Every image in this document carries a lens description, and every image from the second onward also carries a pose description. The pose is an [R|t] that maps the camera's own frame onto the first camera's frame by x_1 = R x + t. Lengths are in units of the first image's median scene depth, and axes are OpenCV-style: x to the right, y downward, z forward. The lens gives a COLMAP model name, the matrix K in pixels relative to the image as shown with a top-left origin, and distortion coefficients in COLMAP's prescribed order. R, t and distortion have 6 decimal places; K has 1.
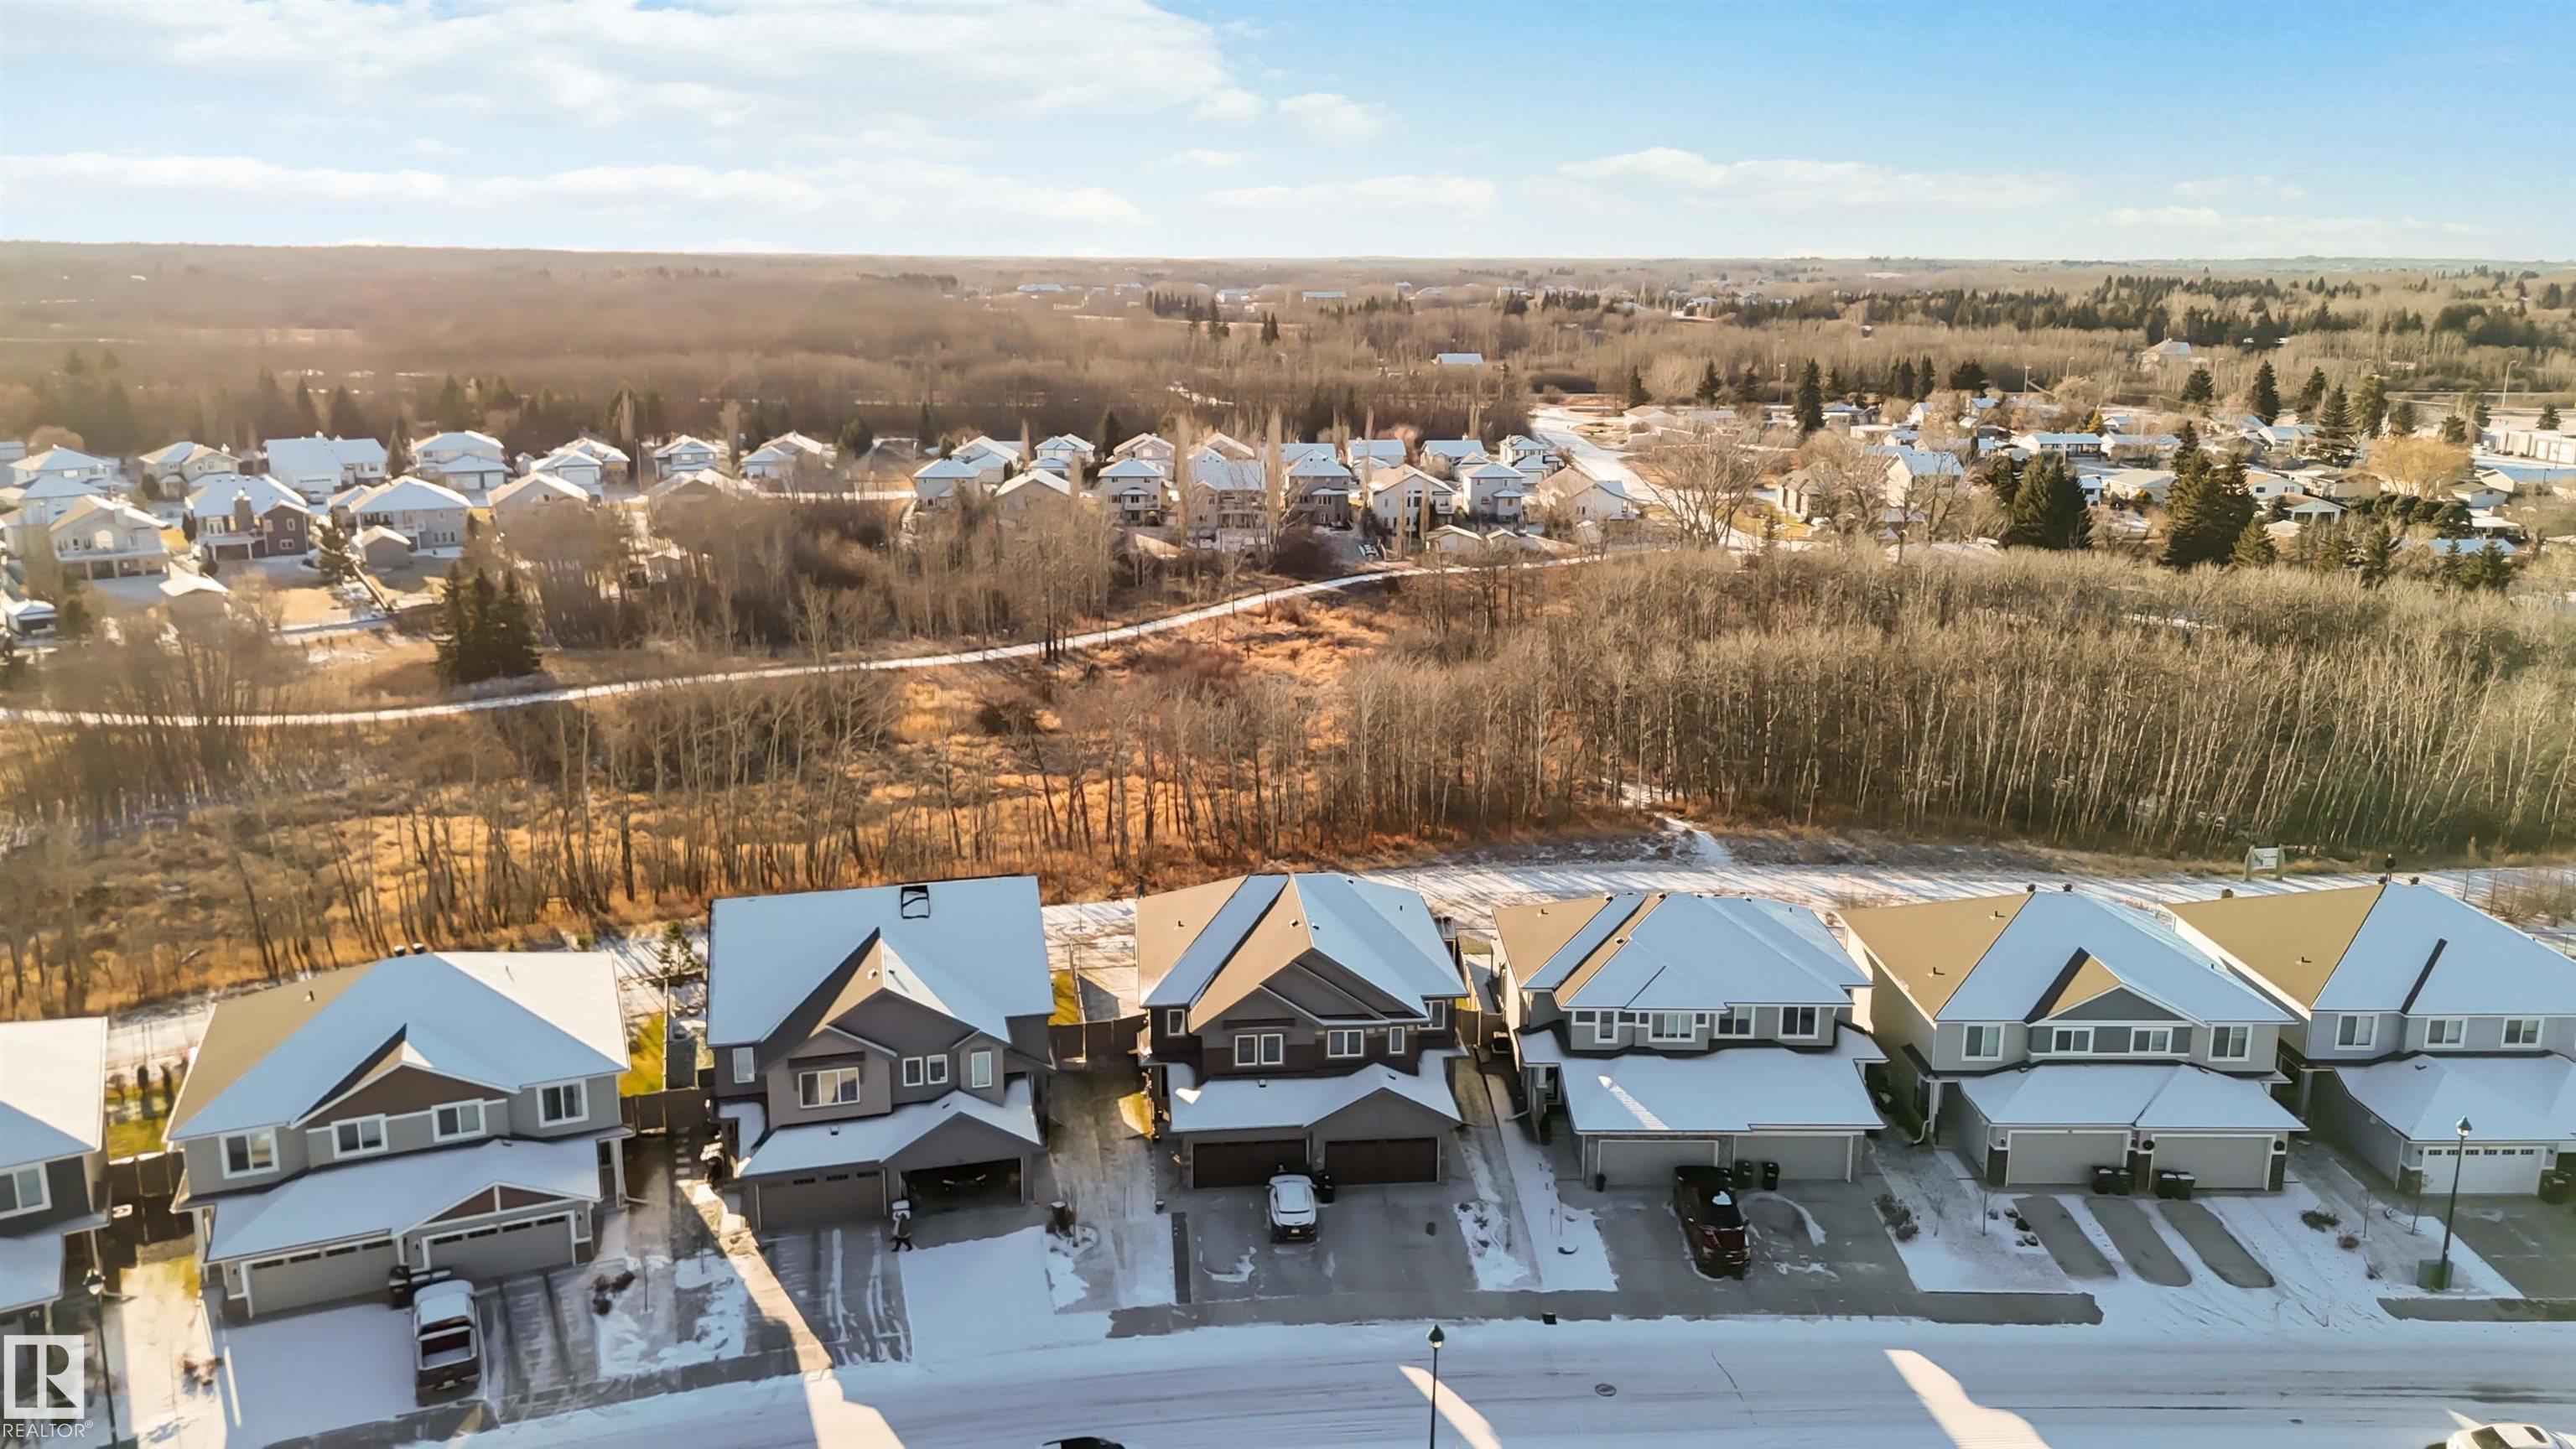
lens RADIAL K [[1887.7, 0, 1308.0], [0, 1887.7, 667.6], [0, 0, 1]] dist [0.066586, -0.051517]
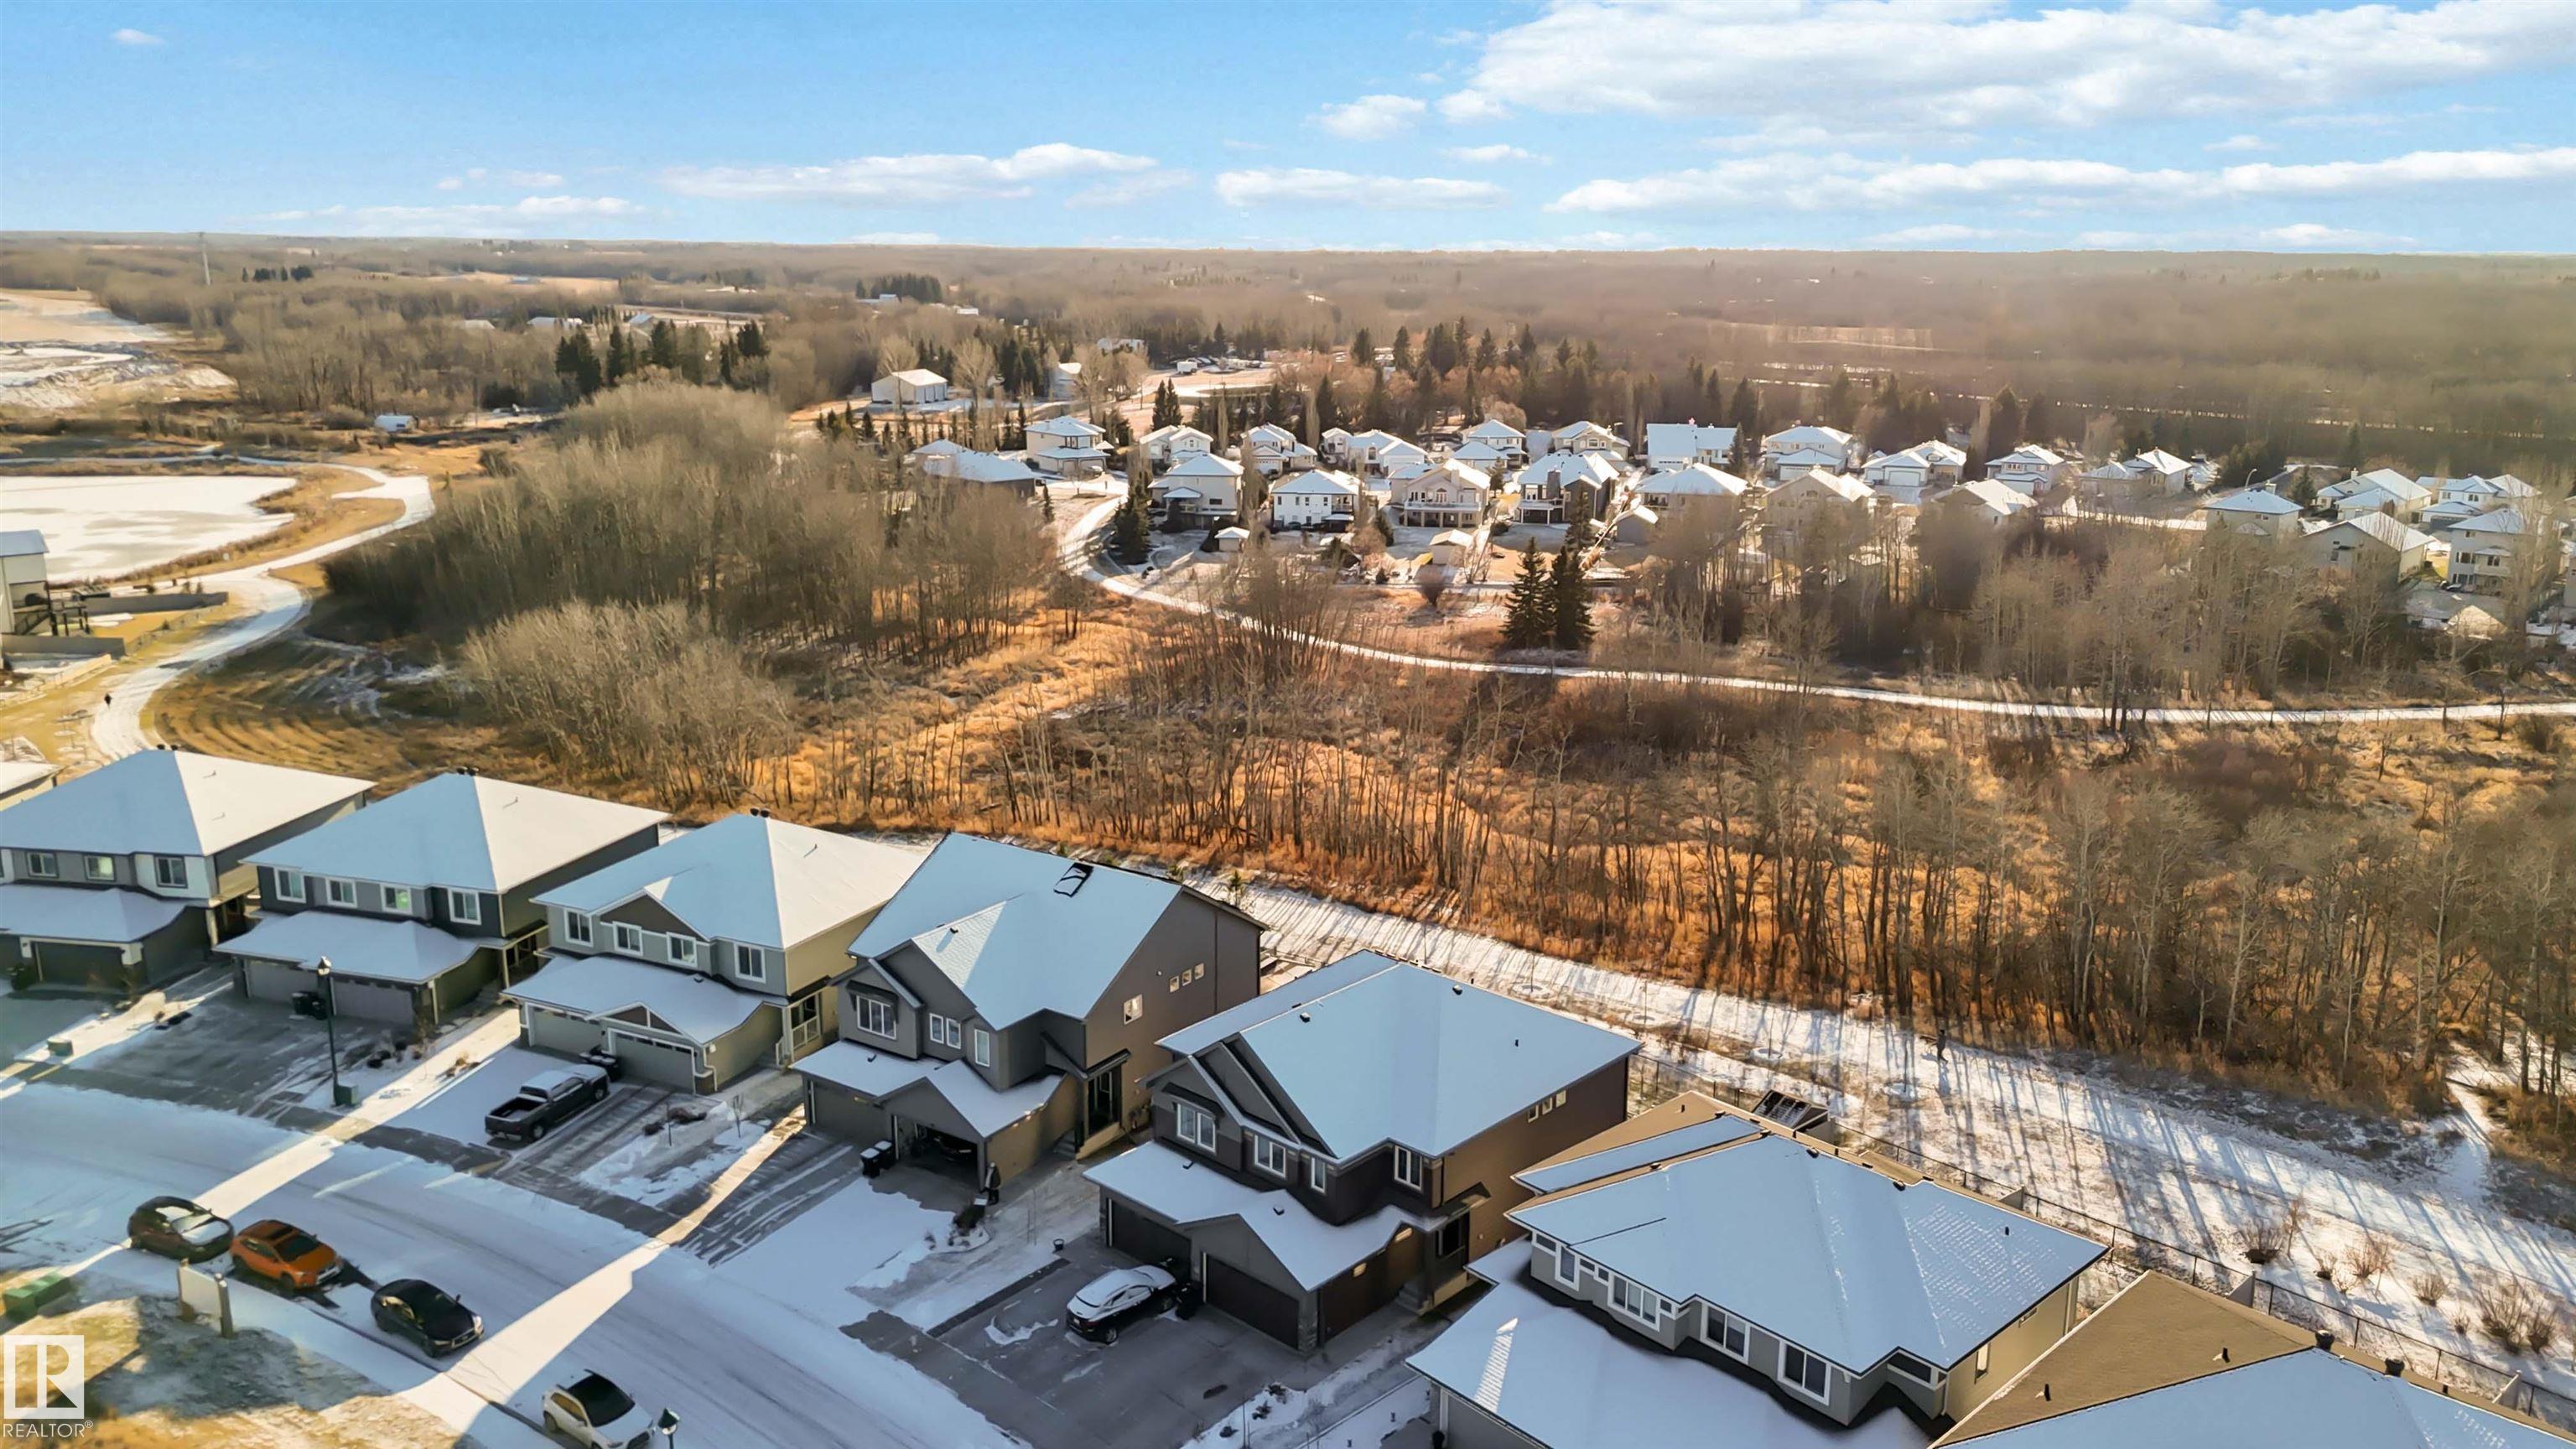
lens RADIAL K [[1887.7, 0, 1302.4], [0, 1887.7, 659.0], [0, 0, 1]] dist [0.066586, -0.051517]
pose [[0.665697, 0.155138, -0.729917, 0.667689], [-0.159784, 0.985098, 0.063649, -0.086944], [0.728914, 0.074258, 0.680566, 0.432807]]
